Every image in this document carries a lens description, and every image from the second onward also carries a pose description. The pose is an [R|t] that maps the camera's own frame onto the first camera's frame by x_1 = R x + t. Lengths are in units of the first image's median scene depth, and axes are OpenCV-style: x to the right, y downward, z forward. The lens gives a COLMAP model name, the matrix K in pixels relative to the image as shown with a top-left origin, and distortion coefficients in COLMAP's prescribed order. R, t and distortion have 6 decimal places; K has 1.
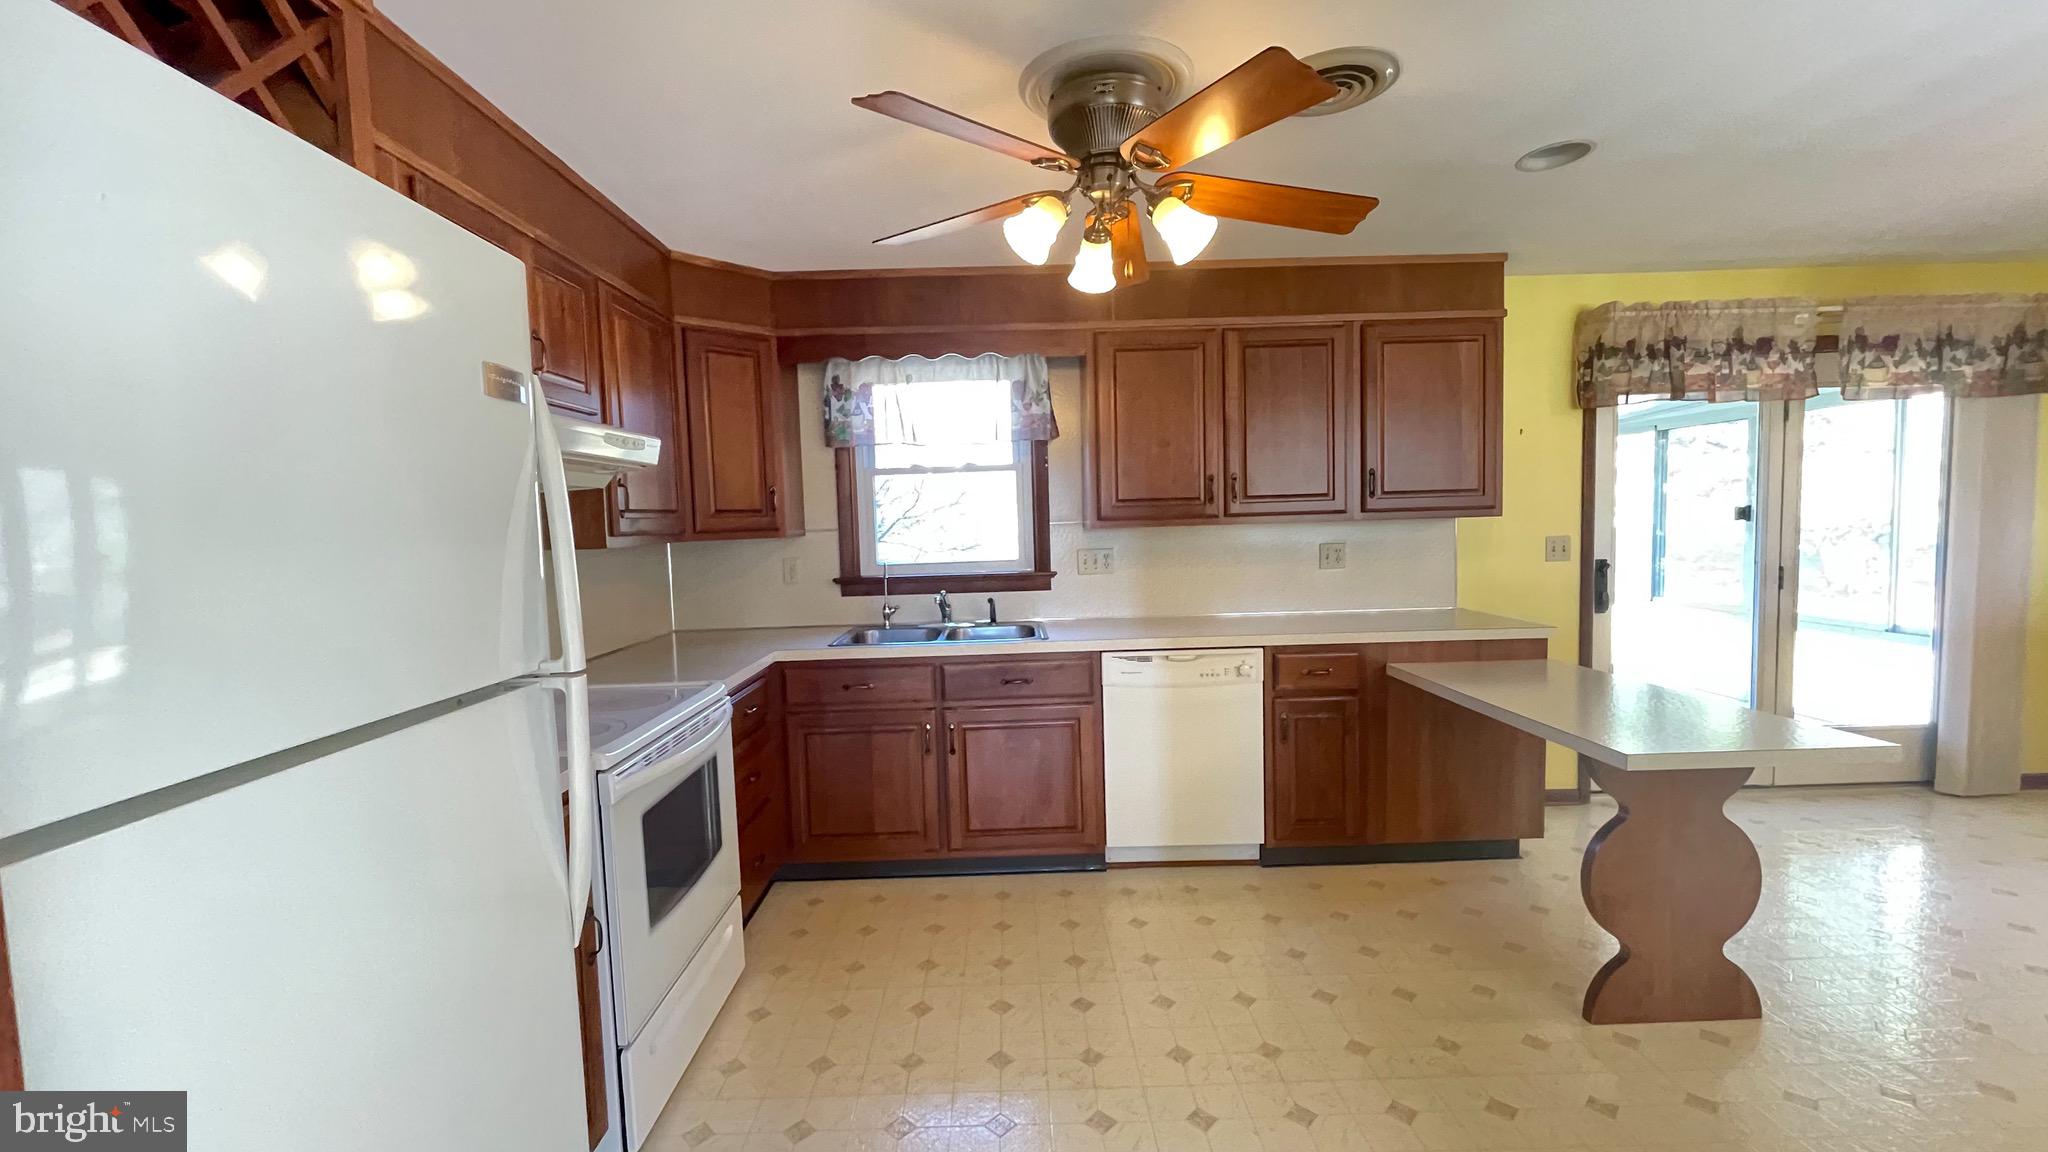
lens RADIAL K [[823.6, 0, 1011.2], [0, 823.6, 576.0], [0, 0, 1]] dist [-0.001636, -0.000540]
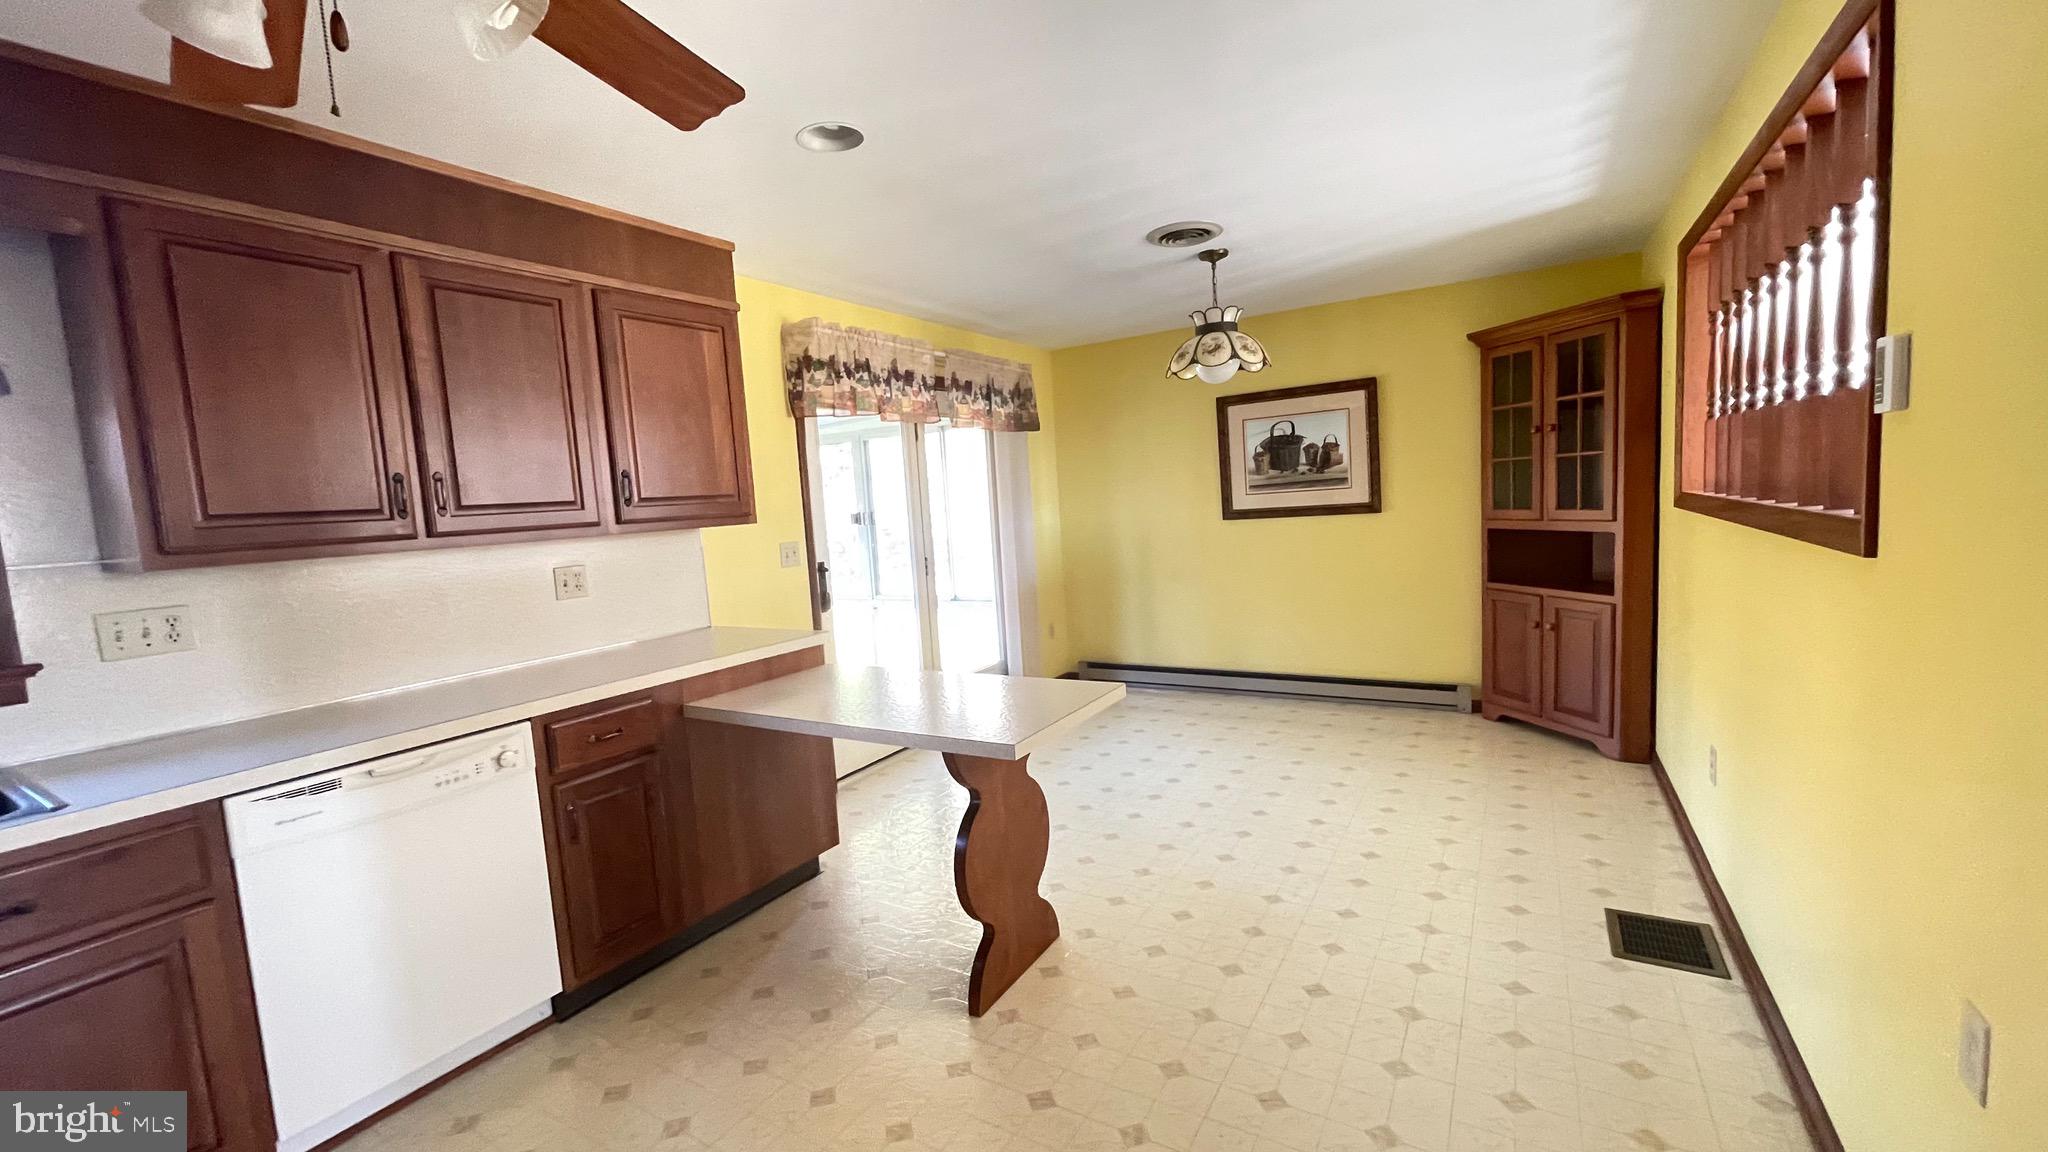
lens RADIAL K [[823.6, 0, 1011.2], [0, 823.6, 576.0], [0, 0, 1]] dist [-0.001636, -0.000540]
pose [[0.532007, -0.084444, 0.842519, -0.049725], [0.104903, 0.993922, 0.033378, -0.013561], [-0.840217, 0.070626, 0.537631, 0.244026]]
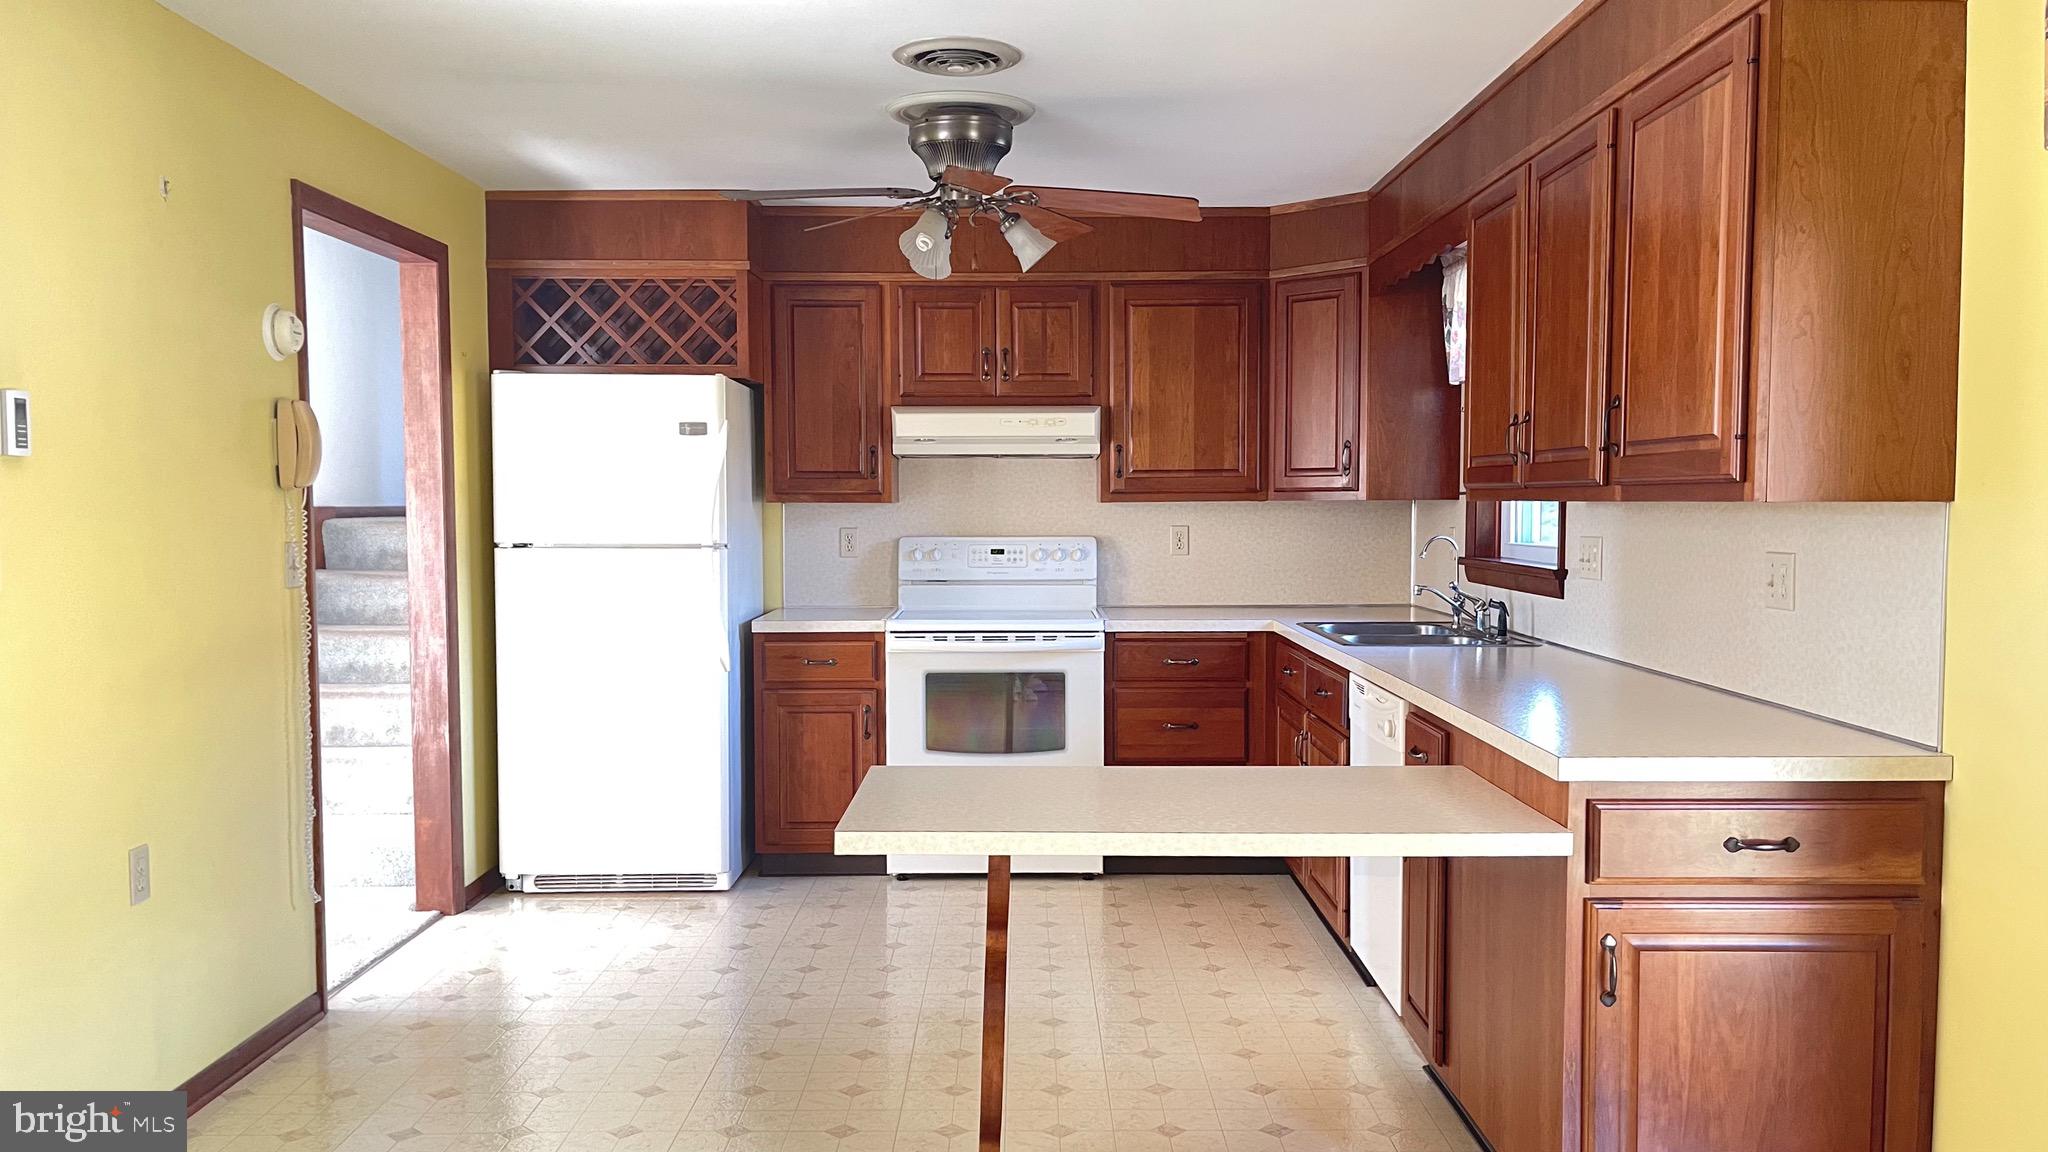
lens RADIAL K [[1580.3, 0, 1033.1], [0, 1580.3, 597.3], [0, 0, 1]] dist [0.096533, -0.125131]
pose [[0.002127, 0.092030, -0.995754, 1.343402], [-0.067837, 0.993476, 0.091675, -0.072314], [0.997694, 0.067354, 0.008356, 0.633365]]
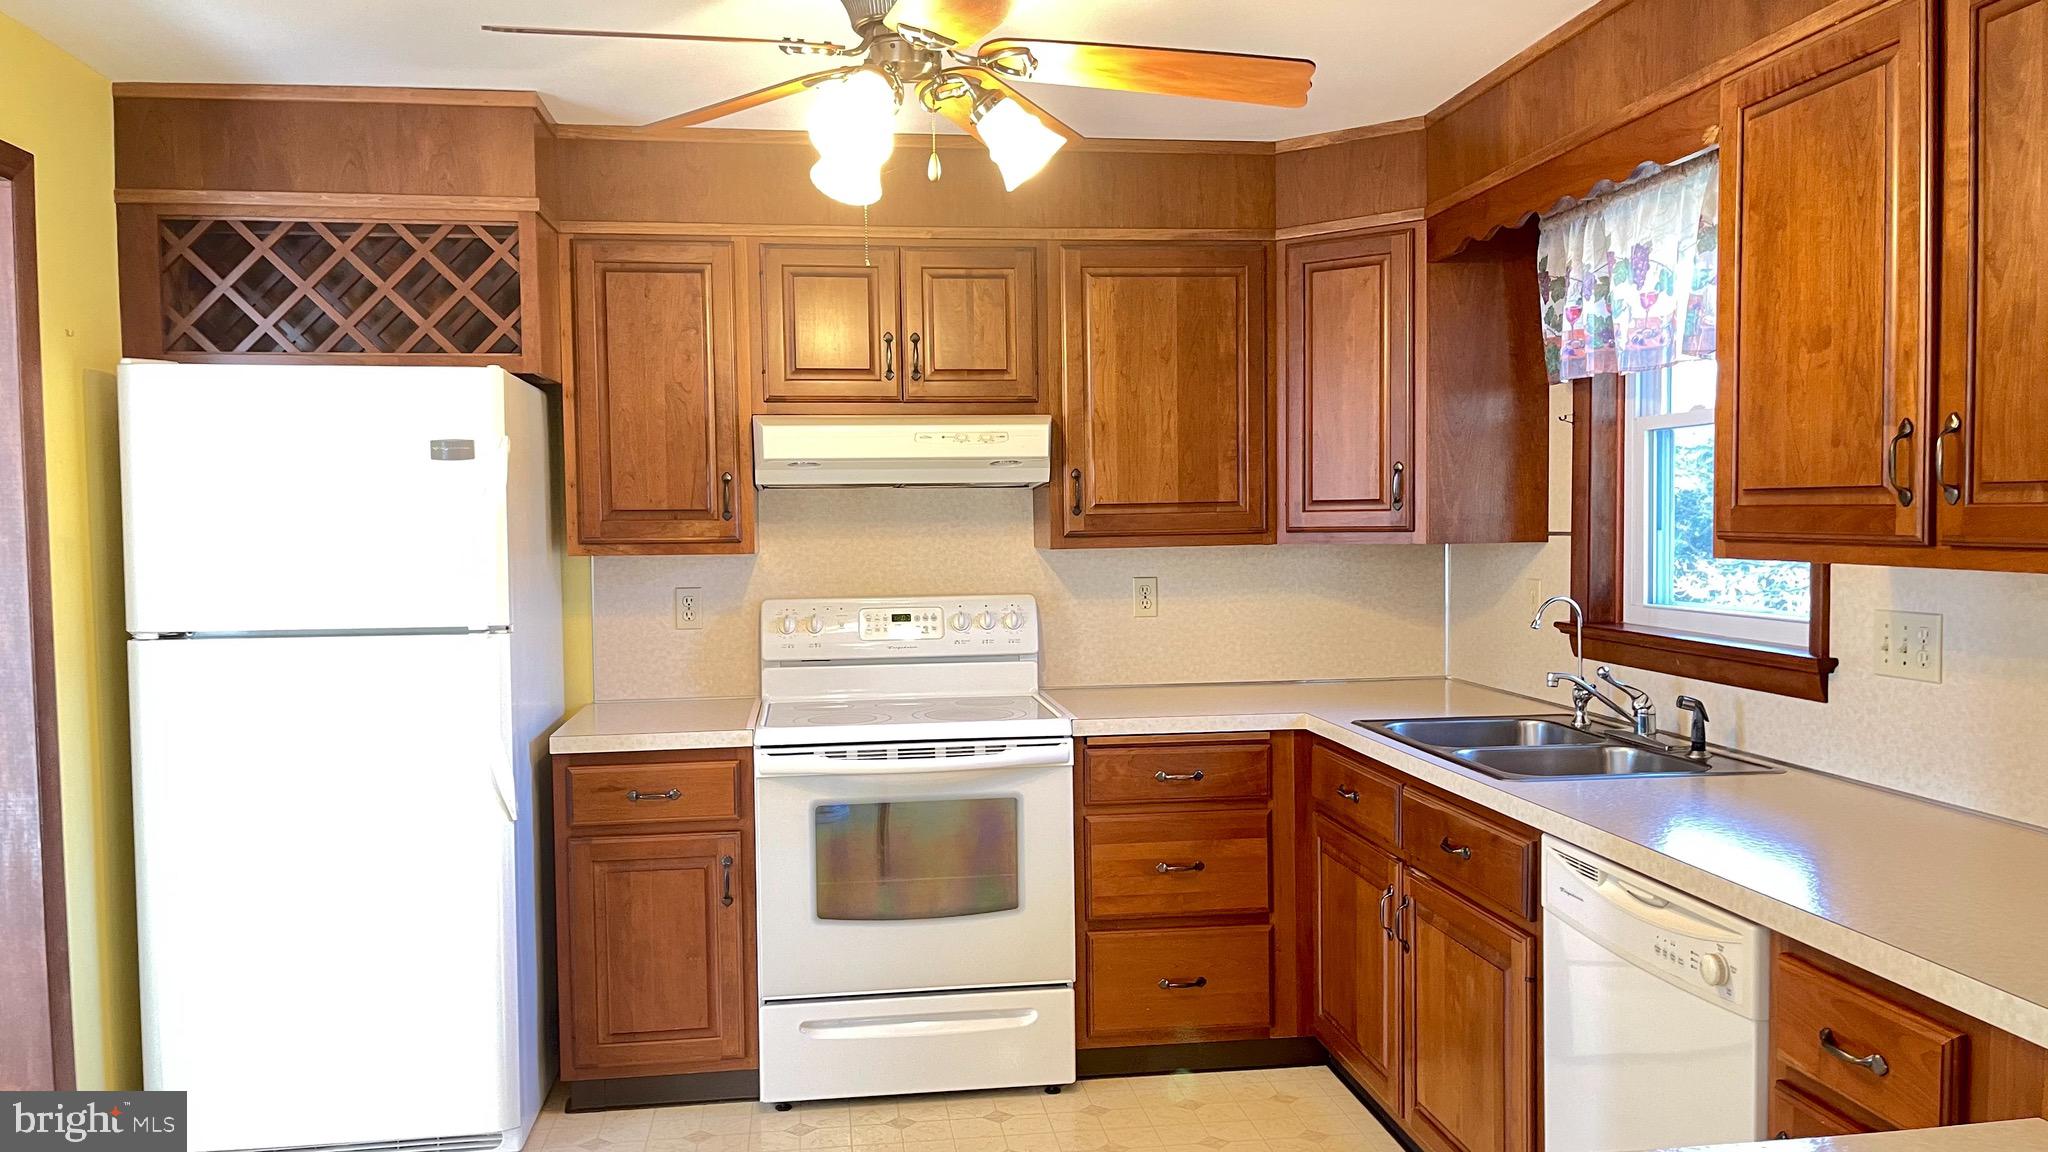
lens RADIAL K [[1542.1, 0, 1024.7], [0, 1542.1, 588.5], [0, 0, 1]] dist [0.083875, -0.103871]
pose [[0.129984, 0.076724, -0.988543, 0.818490], [-0.060696, 0.995748, 0.069302, -0.073874], [0.989657, 0.050993, 0.134088, 0.535764]]
